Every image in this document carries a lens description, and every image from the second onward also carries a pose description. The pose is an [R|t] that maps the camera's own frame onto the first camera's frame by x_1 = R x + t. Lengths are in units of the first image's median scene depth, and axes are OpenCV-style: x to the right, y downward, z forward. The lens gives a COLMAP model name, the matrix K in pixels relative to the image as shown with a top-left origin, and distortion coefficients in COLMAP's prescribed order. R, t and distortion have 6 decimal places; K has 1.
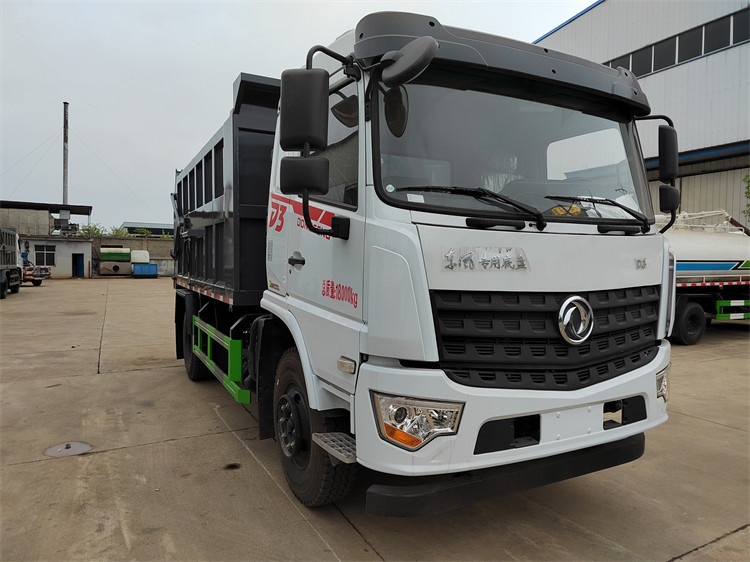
lens RADIAL K [[511.8, 0, 375.0], [0, 511.8, 281.0], [0, 0, 1]] dist [0.008130, -0.000815]
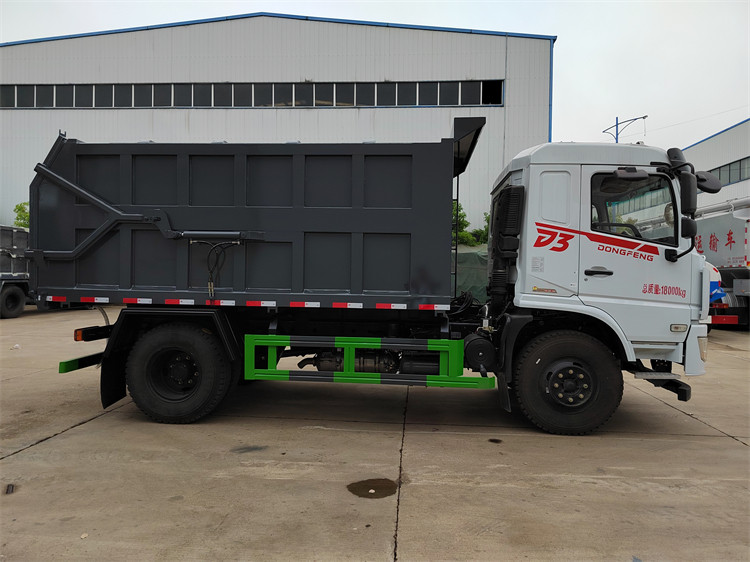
lens RADIAL K [[508.3, 0, 375.0], [0, 508.3, 281.0], [0, 0, 1]] dist [0.091900, -0.127417]
pose [[0.535006, -0.010850, 0.844778, -1.560552], [0.022449, 0.999747, -0.001377, -0.022545], [-0.844550, 0.019701, 0.535115, 0.624215]]
